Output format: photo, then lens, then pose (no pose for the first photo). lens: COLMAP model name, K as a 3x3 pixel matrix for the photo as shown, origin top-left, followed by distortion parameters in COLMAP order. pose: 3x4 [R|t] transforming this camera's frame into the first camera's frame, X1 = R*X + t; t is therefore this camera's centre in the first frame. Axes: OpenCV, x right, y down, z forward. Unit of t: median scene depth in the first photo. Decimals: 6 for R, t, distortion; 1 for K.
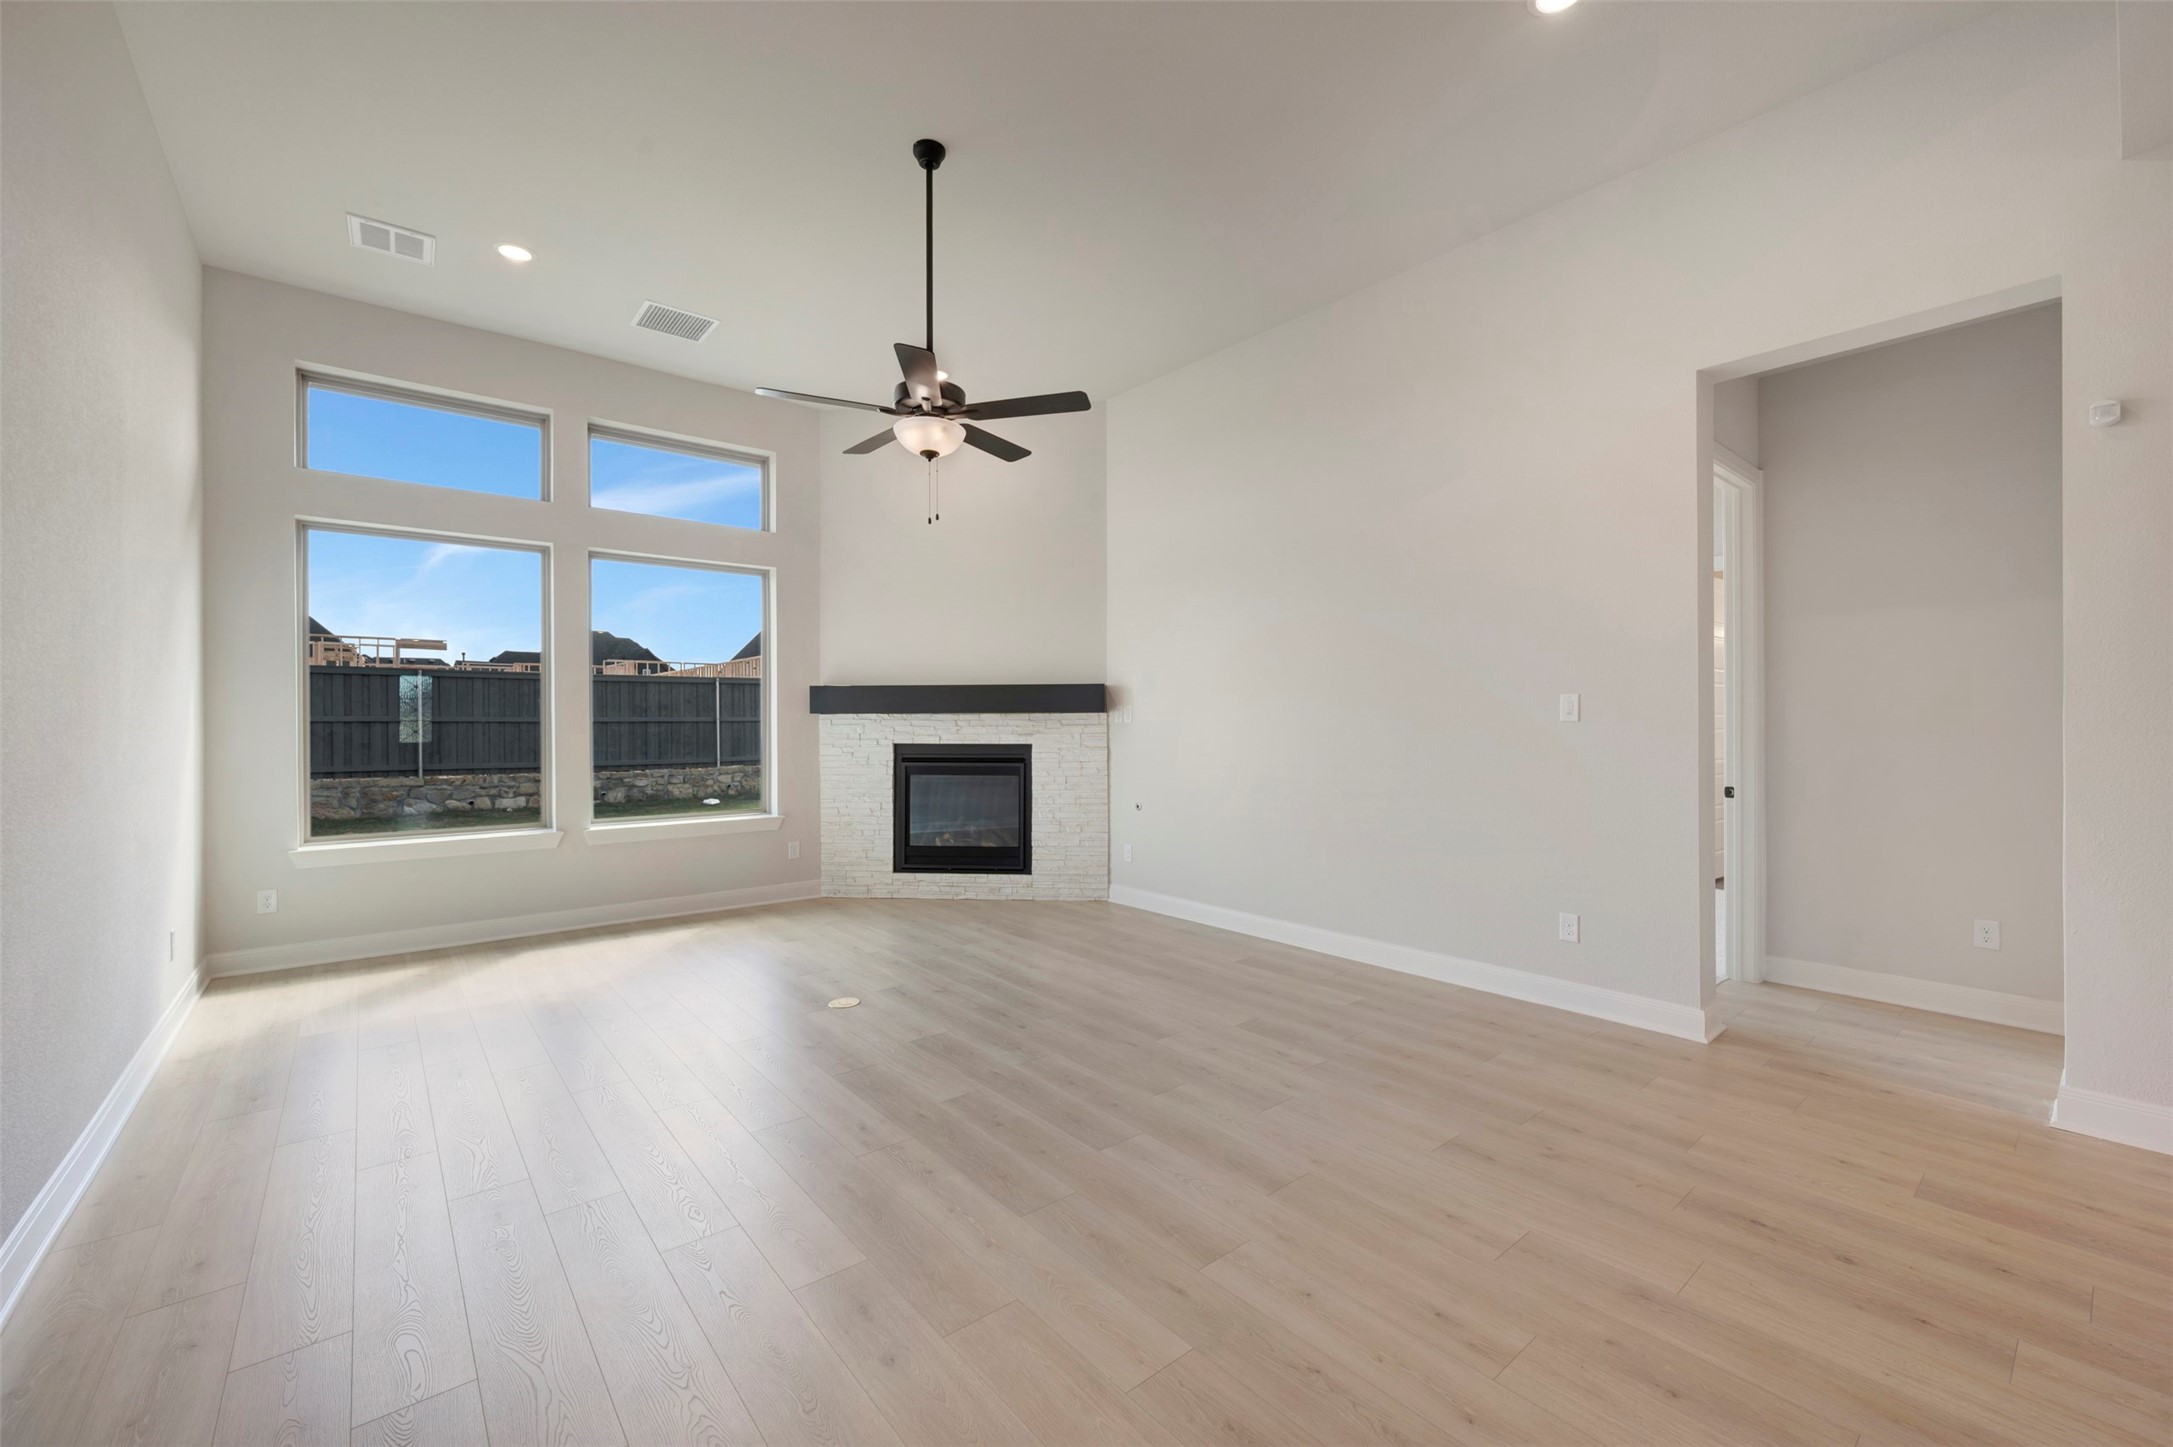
lens RADIAL K [[869.1, 0, 1094.4], [0, 869.1, 724.0], [0, 0, 1]] dist [-0.001388, -0.000043]
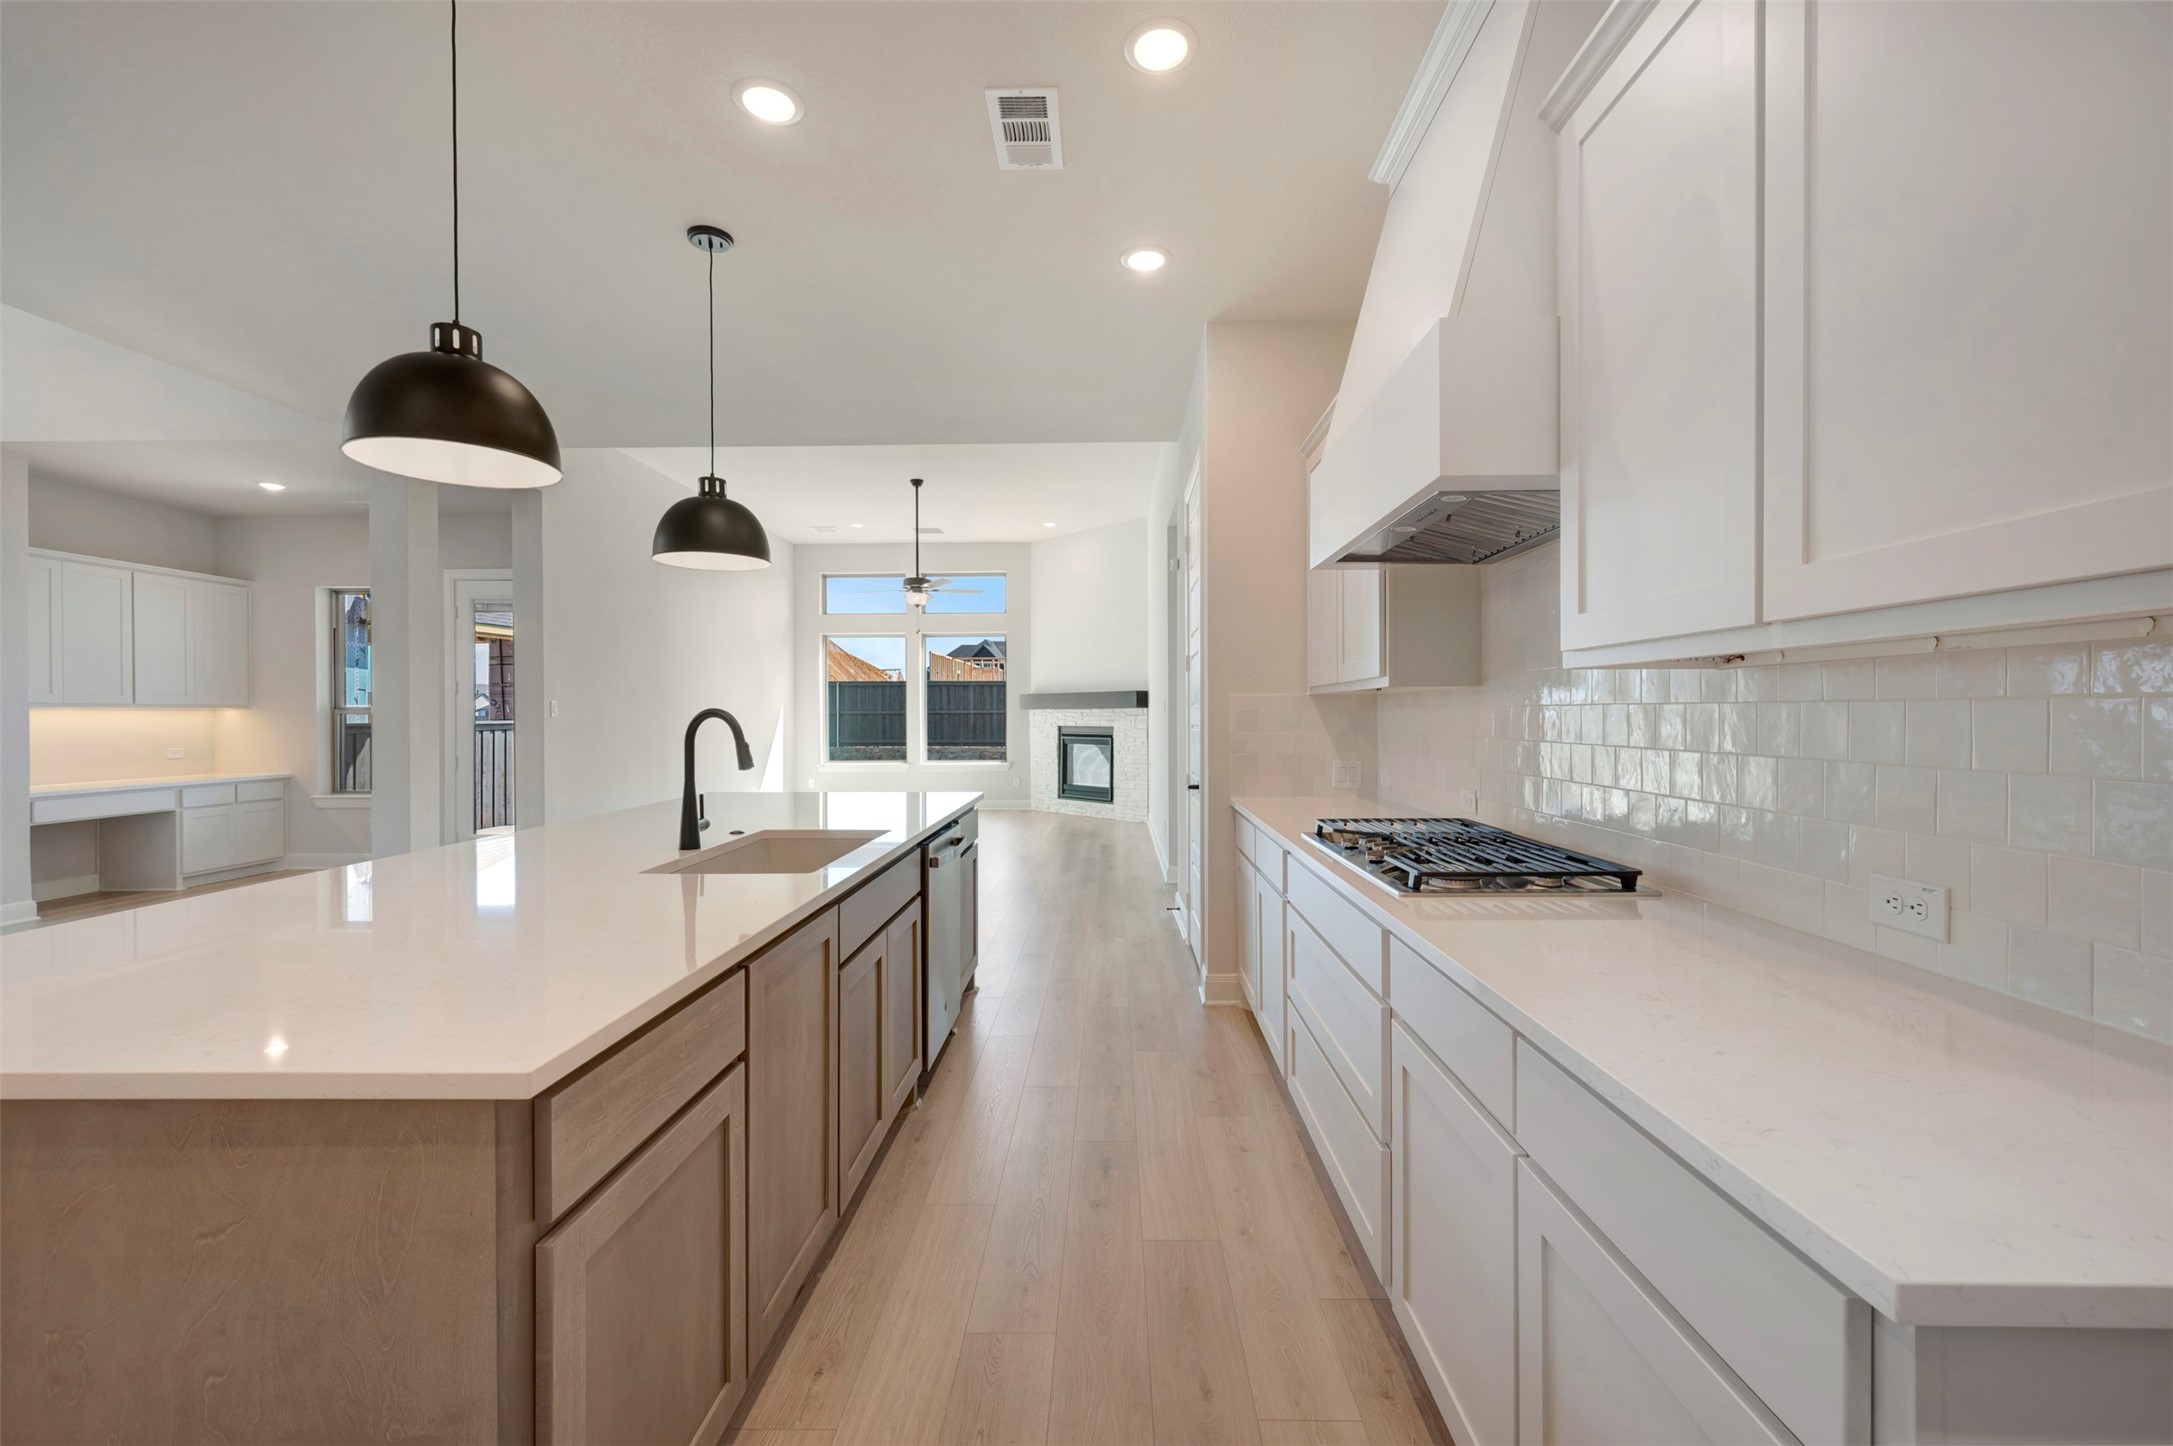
lens RADIAL K [[869.1, 0, 1094.4], [0, 869.1, 723.5], [0, 0, 1]] dist [-0.001388, -0.000043]
pose [[0.755979, 0.005299, -0.654574, 1.006287], [0.002829, 0.999931, 0.011361, -0.002393], [0.654589, -0.010440, 0.755913, -0.295839]]
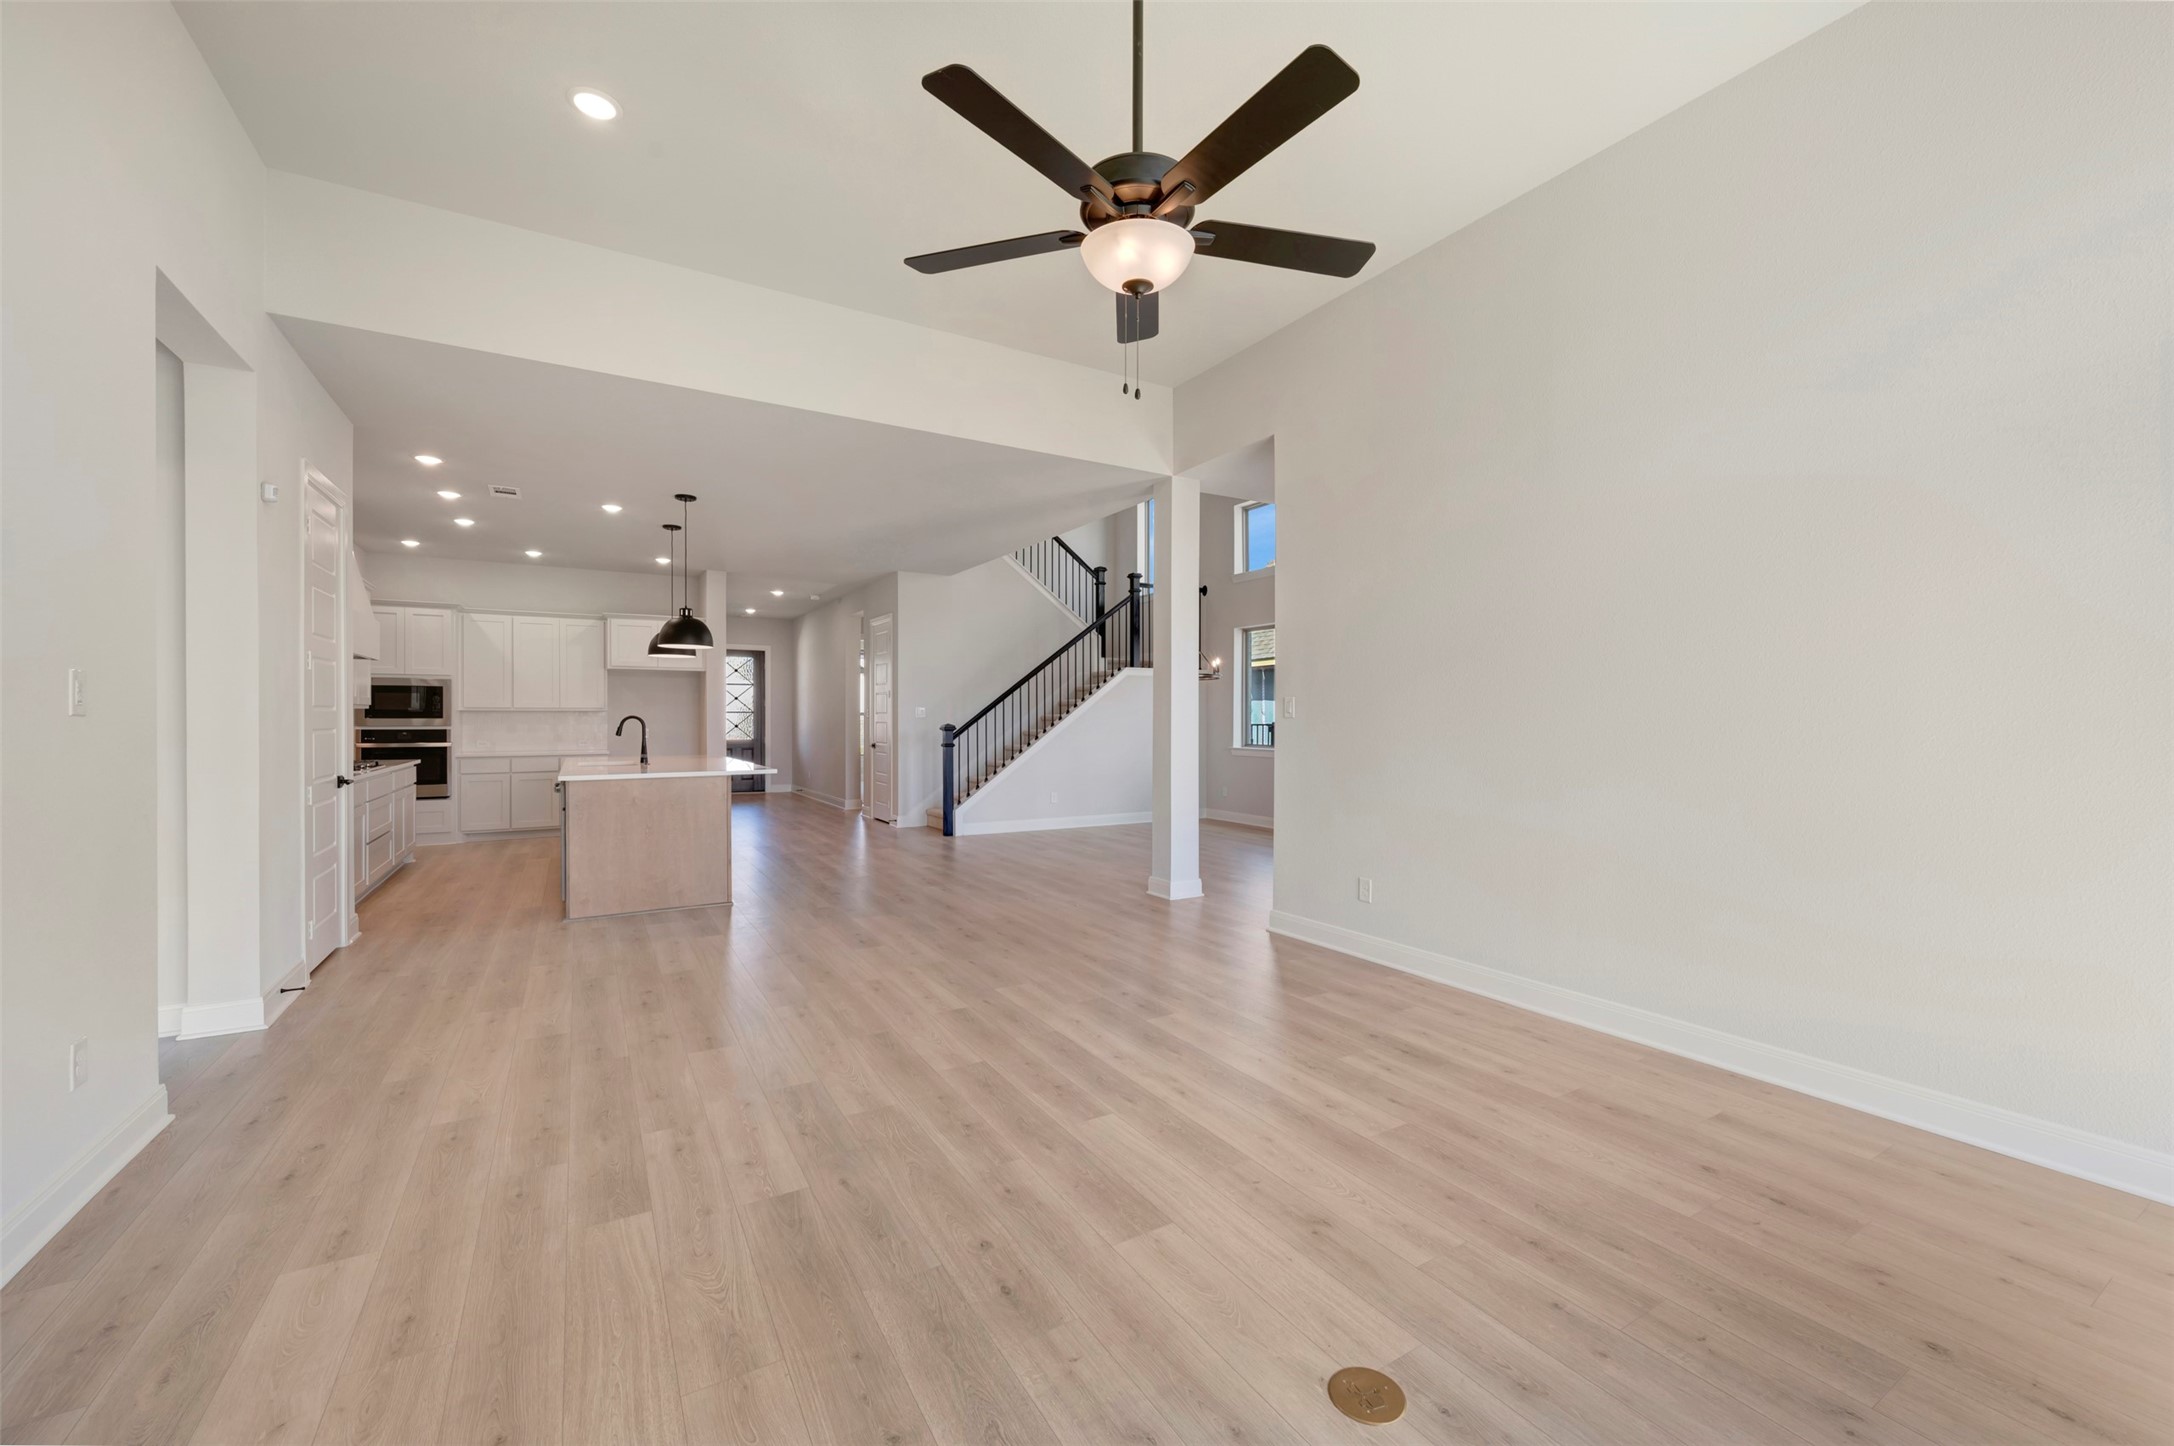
lens RADIAL K [[869.5, 0, 1094.9], [0, 869.5, 723.5], [0, 0, 1]] dist [-0.001388, -0.000043]
pose [[-0.987685, -0.000018, 0.156454, -0.142952], [0.001093, 0.999975, 0.007014, -0.000947], [-0.156450, 0.007099, -0.987660, 0.903855]]
